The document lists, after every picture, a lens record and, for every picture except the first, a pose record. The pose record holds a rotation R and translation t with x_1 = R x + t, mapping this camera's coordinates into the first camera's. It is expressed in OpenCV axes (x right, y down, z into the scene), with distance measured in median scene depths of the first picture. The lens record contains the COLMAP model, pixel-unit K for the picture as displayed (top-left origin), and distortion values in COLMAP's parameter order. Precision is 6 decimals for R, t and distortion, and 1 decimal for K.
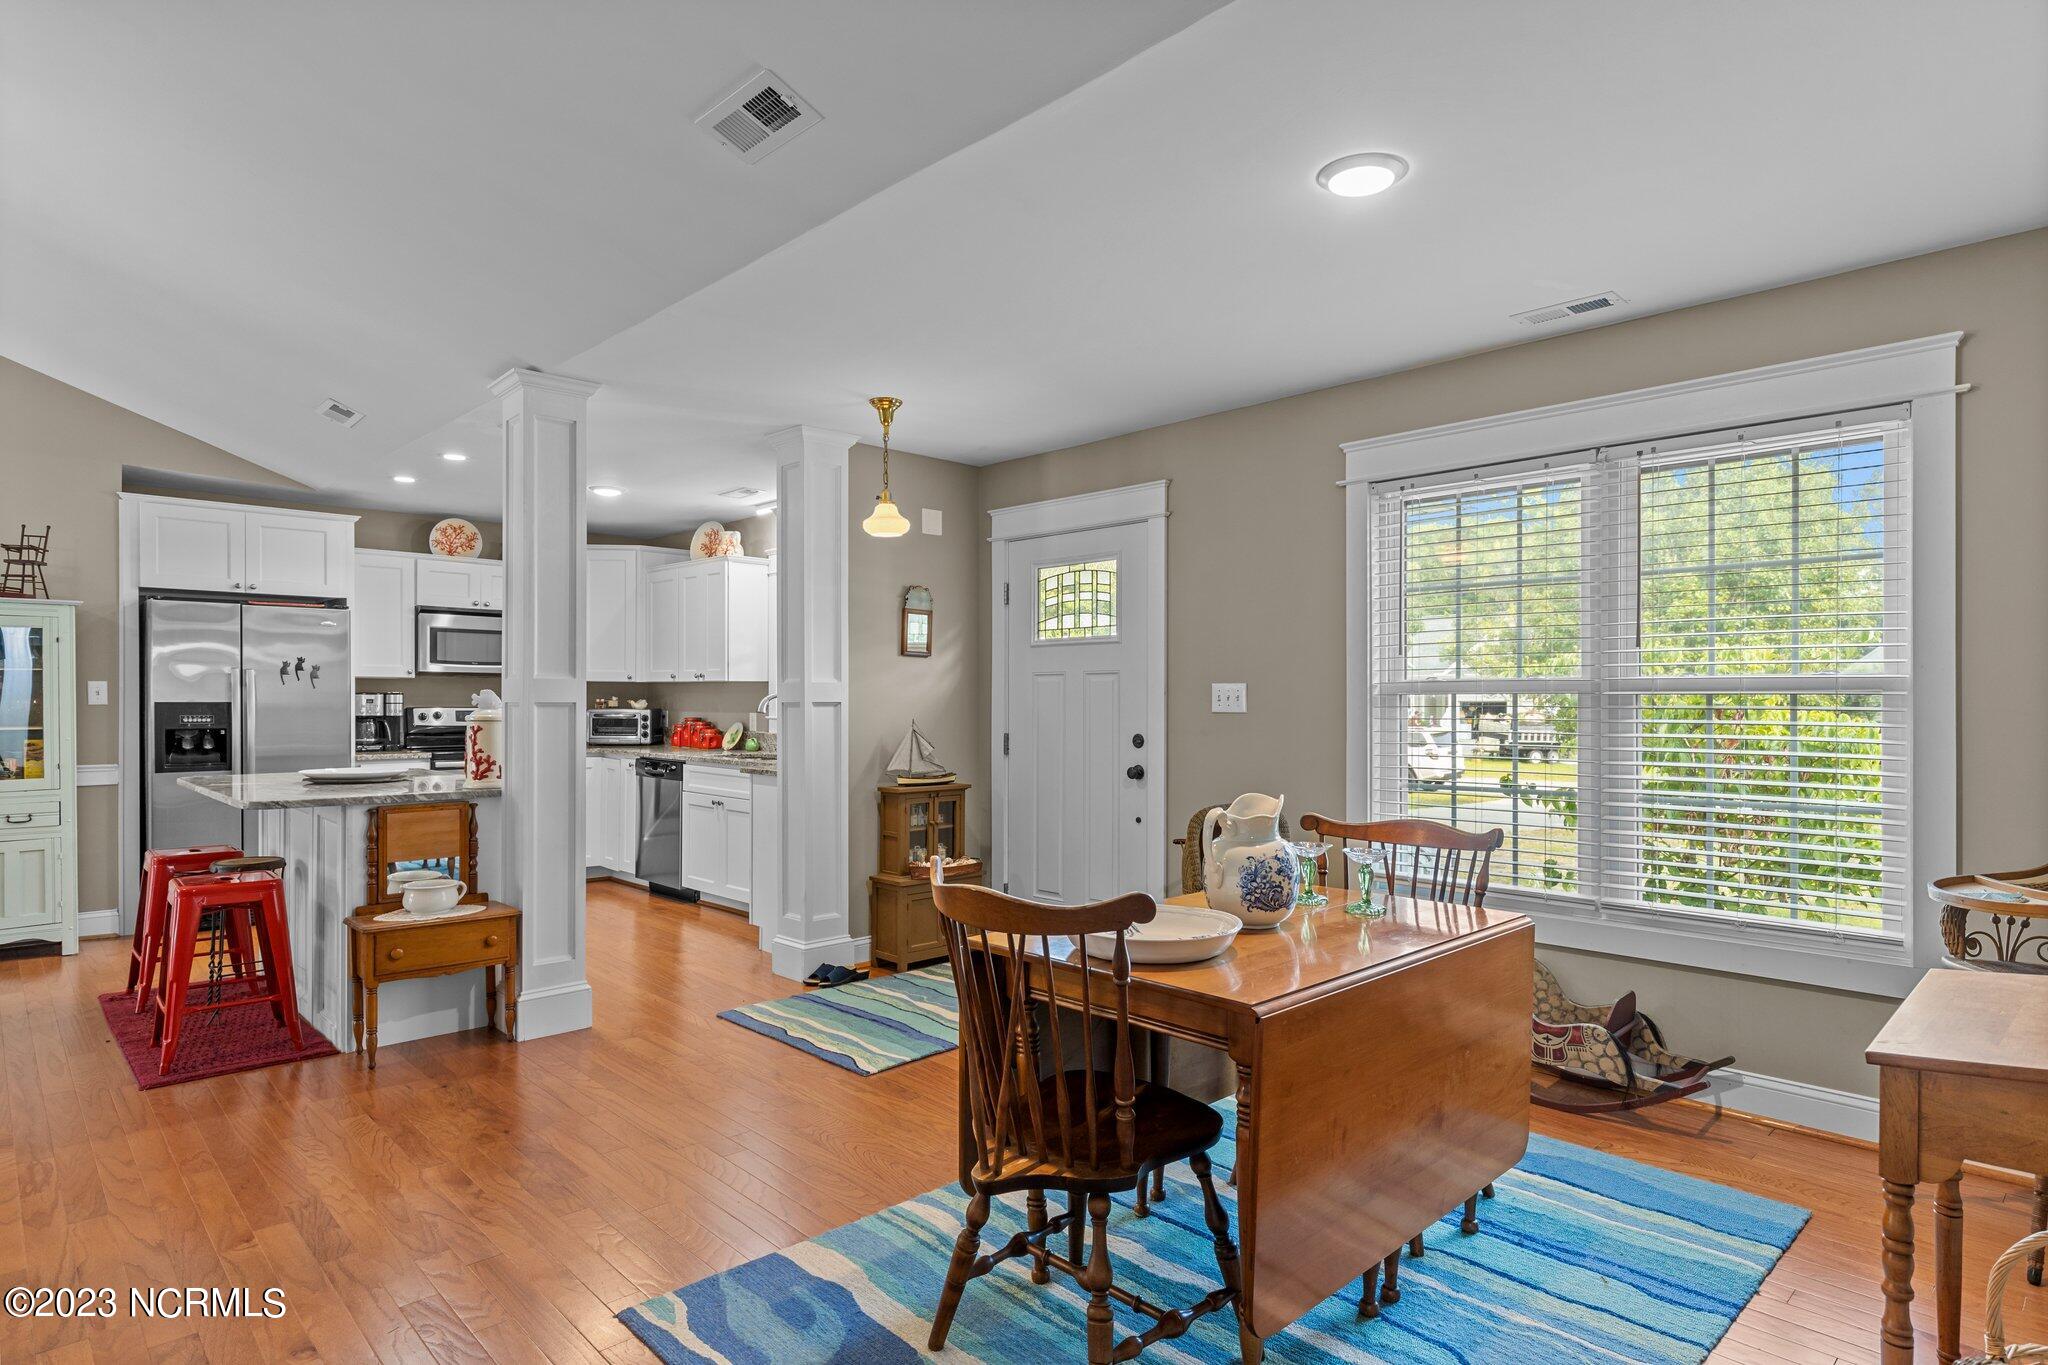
lens RADIAL K [[1091.1, 0, 1028.9], [0, 1091.1, 698.7], [0, 0, 1]] dist [-0.000673, 0.000404]
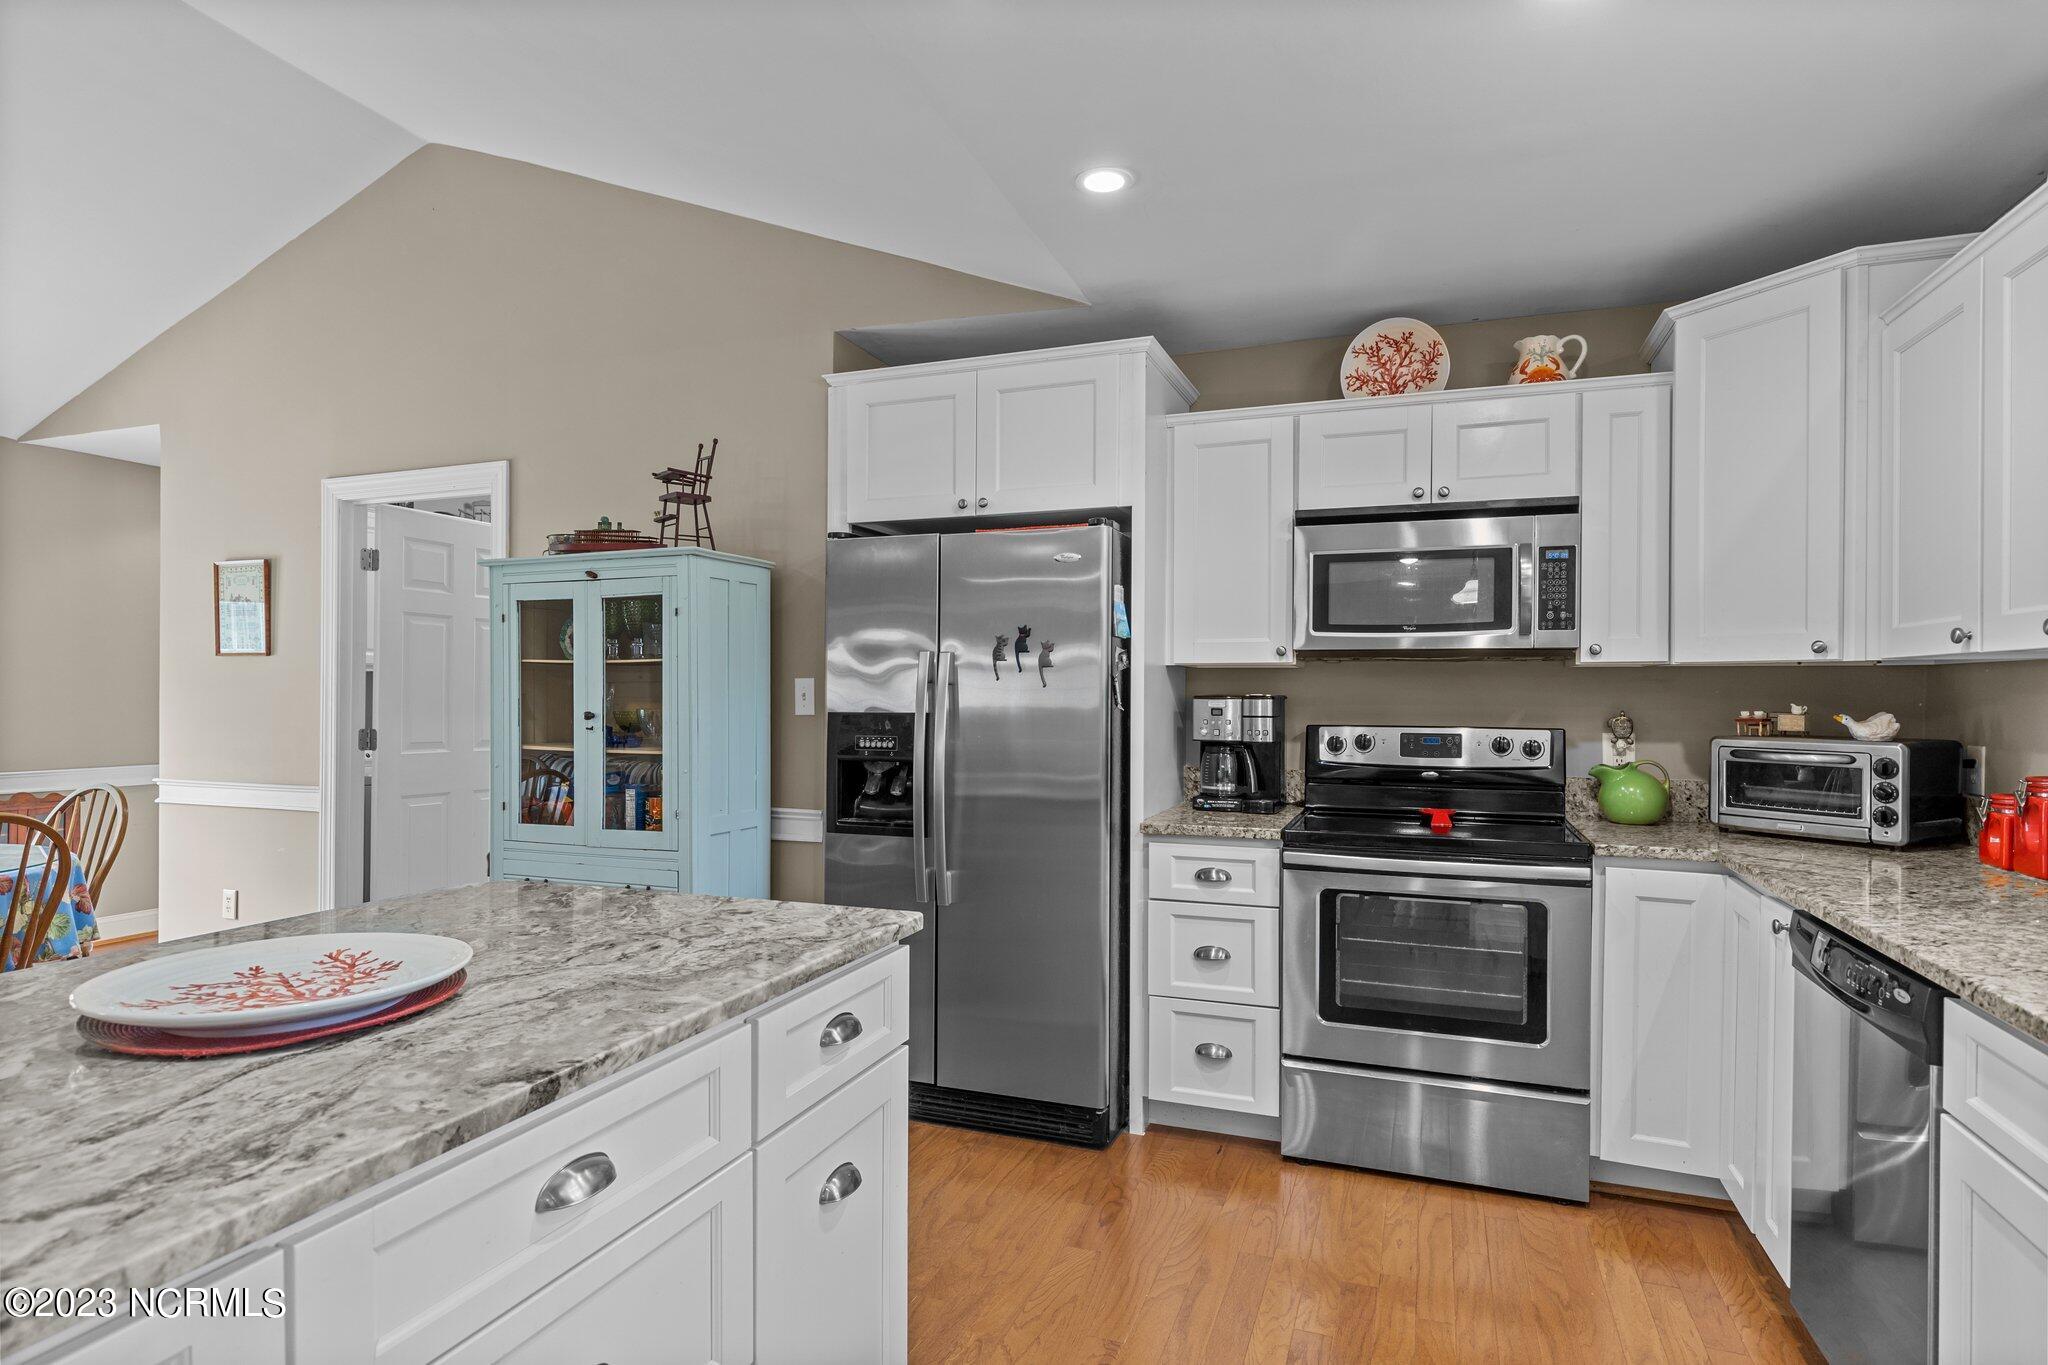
lens RADIAL K [[1091.1, 0, 1028.9], [0, 1091.1, 698.7], [0, 0, 1]] dist [-0.000673, 0.000404]
pose [[0.433971, 0.001801, -0.900925, -0.195005], [-0.002337, 0.999997, 0.000874, -0.004298], [0.900924, 0.001726, 0.433974, 0.737383]]
